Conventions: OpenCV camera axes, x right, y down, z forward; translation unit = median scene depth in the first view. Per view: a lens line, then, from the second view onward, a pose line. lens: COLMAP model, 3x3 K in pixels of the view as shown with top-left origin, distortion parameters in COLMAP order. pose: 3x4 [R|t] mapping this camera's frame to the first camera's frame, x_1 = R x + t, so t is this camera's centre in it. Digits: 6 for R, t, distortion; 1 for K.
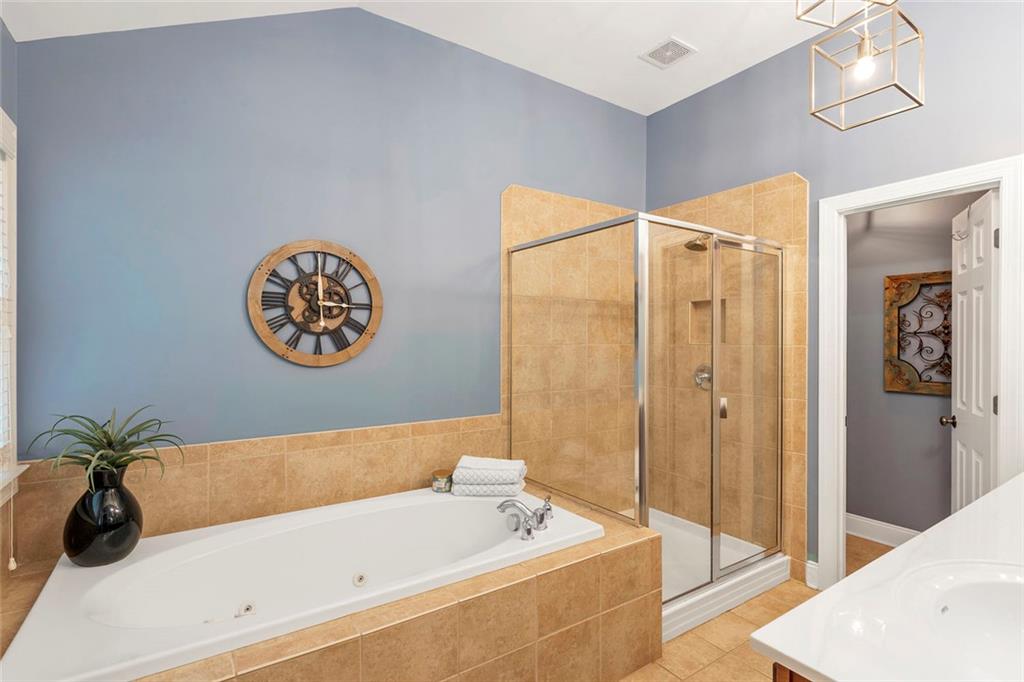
lens RADIAL K [[469.9, 0, 522.1], [0, 469.9, 342.0], [0, 0, 1]] dist [-0.001291, 0.001588]
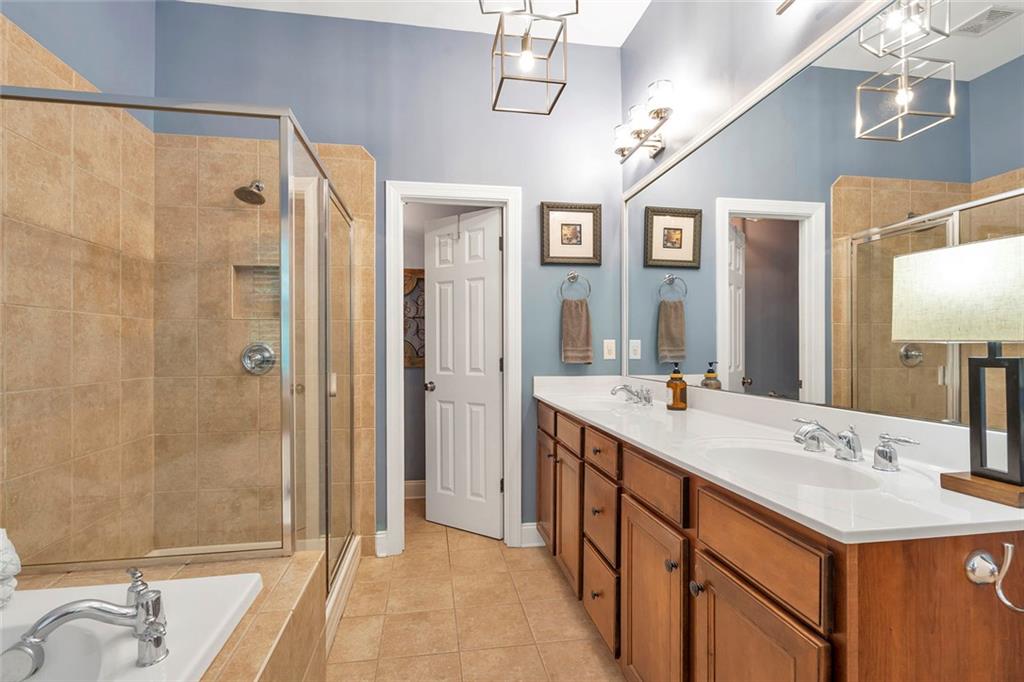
lens RADIAL K [[469.9, 0, 507.0], [0, 469.9, 340.4], [0, 0, 1]] dist [-0.001291, 0.001588]
pose [[0.458466, 0.001798, 0.888710, -0.146403], [0.002231, 0.999992, -0.003174, 0.048479], [-0.888709, 0.003438, 0.458459, 0.251025]]
